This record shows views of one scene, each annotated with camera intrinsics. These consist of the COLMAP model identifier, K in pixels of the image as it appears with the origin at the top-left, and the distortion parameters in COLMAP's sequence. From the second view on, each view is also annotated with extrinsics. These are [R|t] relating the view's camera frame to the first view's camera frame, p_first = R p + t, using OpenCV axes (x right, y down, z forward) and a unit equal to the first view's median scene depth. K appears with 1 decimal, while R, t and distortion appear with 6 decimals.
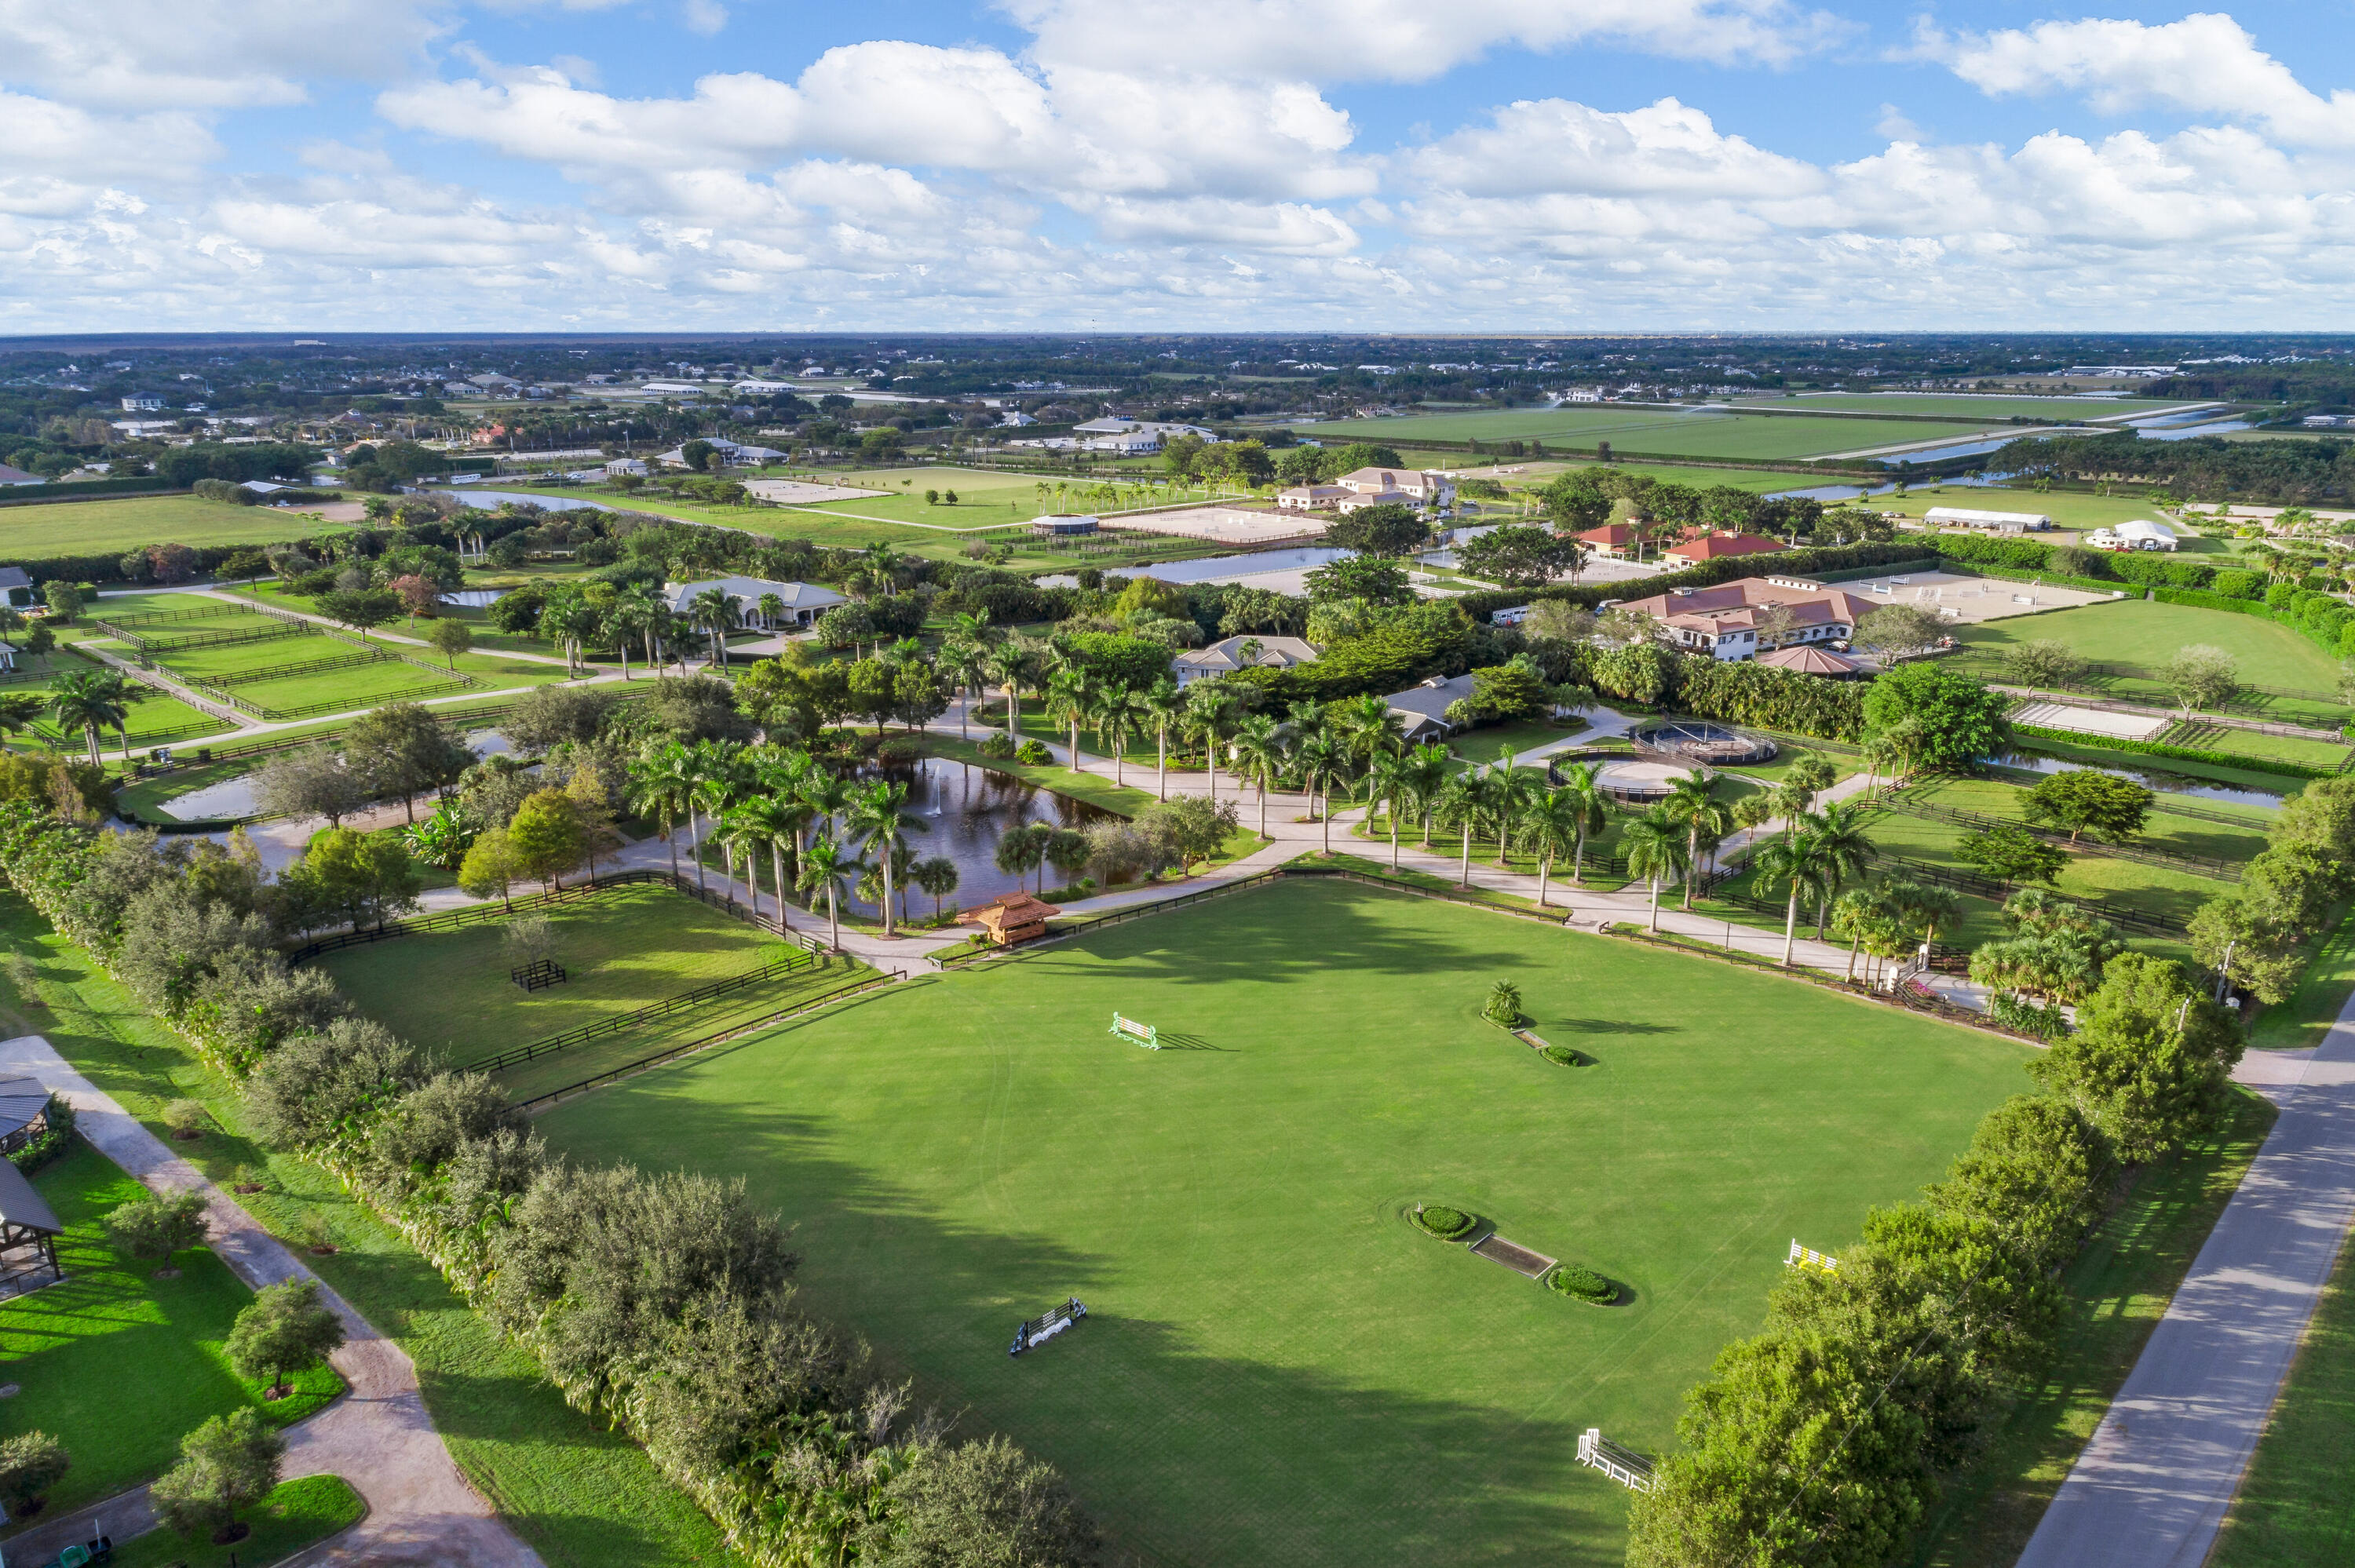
lens RADIAL K [[1566.2, 0, 1175.1], [0, 1566.2, 785.1], [0, 0, 1]] dist [-0.005996, 0.000827]
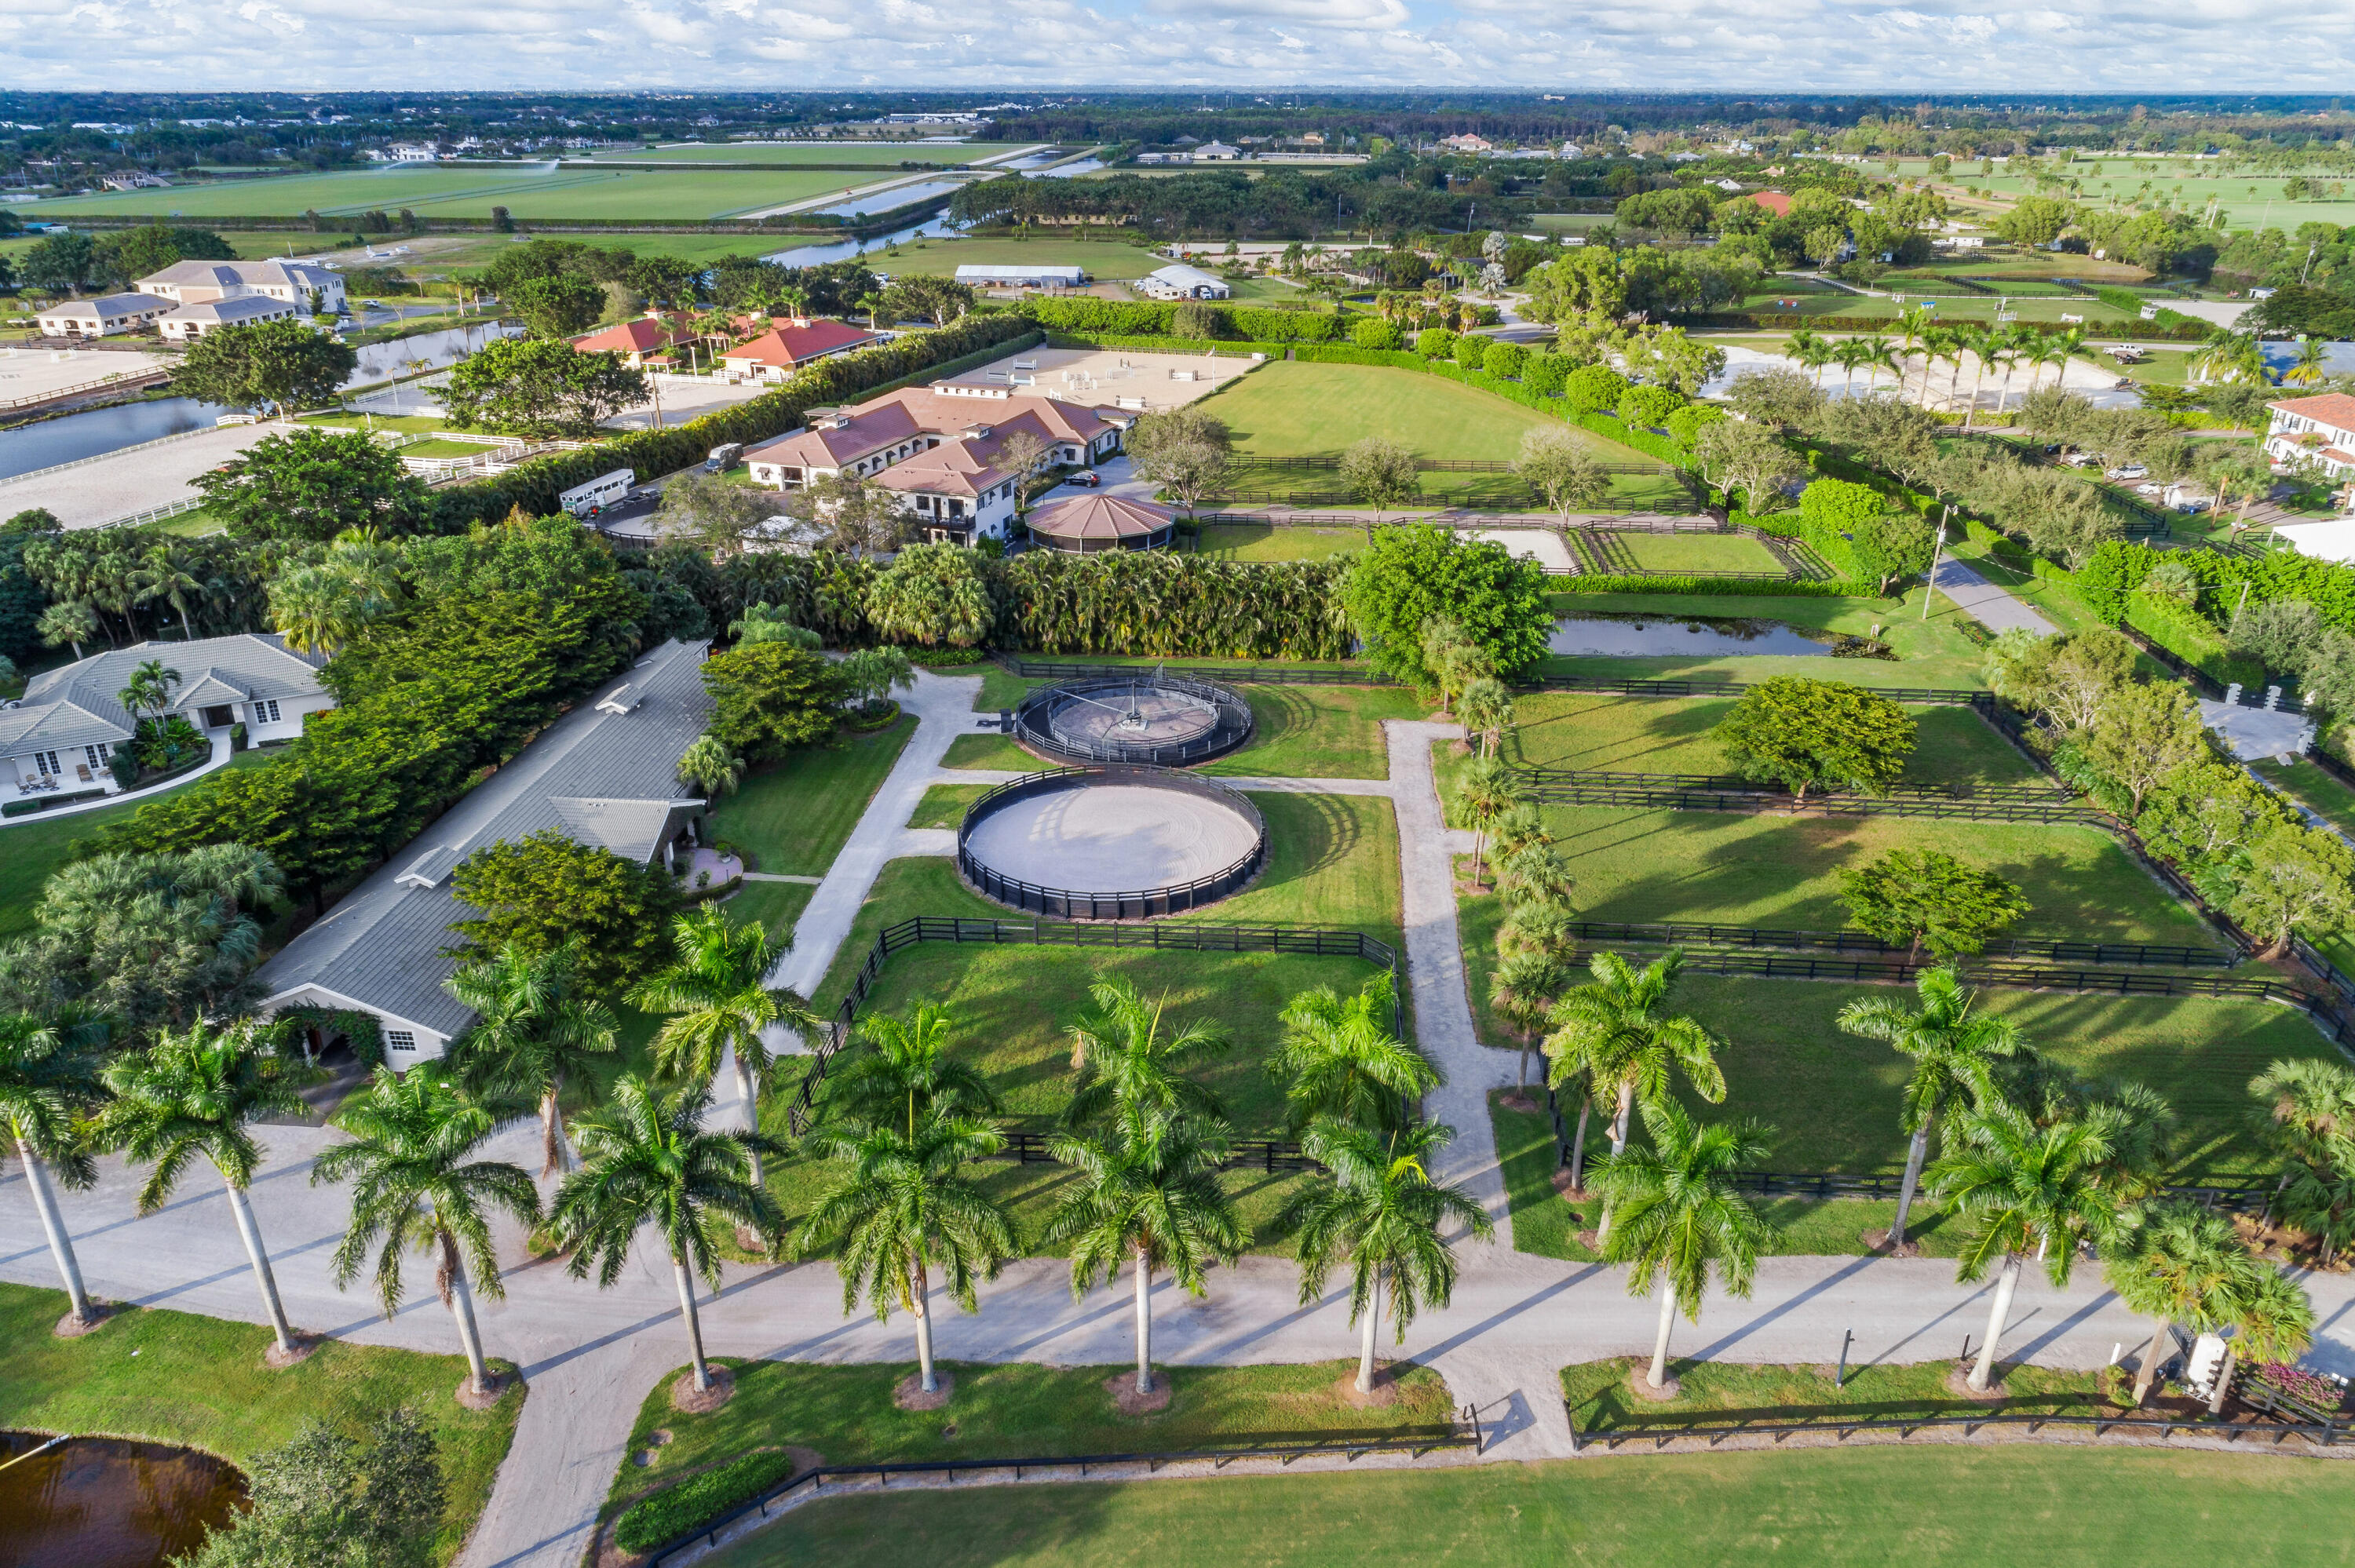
lens RADIAL K [[1566.2, 0, 1183.7], [0, 1566.2, 783.1], [0, 0, 1]] dist [-0.005996, 0.000827]
pose [[0.766057, -0.259834, 0.587914, 0.001836], [0.176443, 0.964523, 0.196373, -0.049763], [-0.618081, -0.046700, 0.784726, 0.232469]]
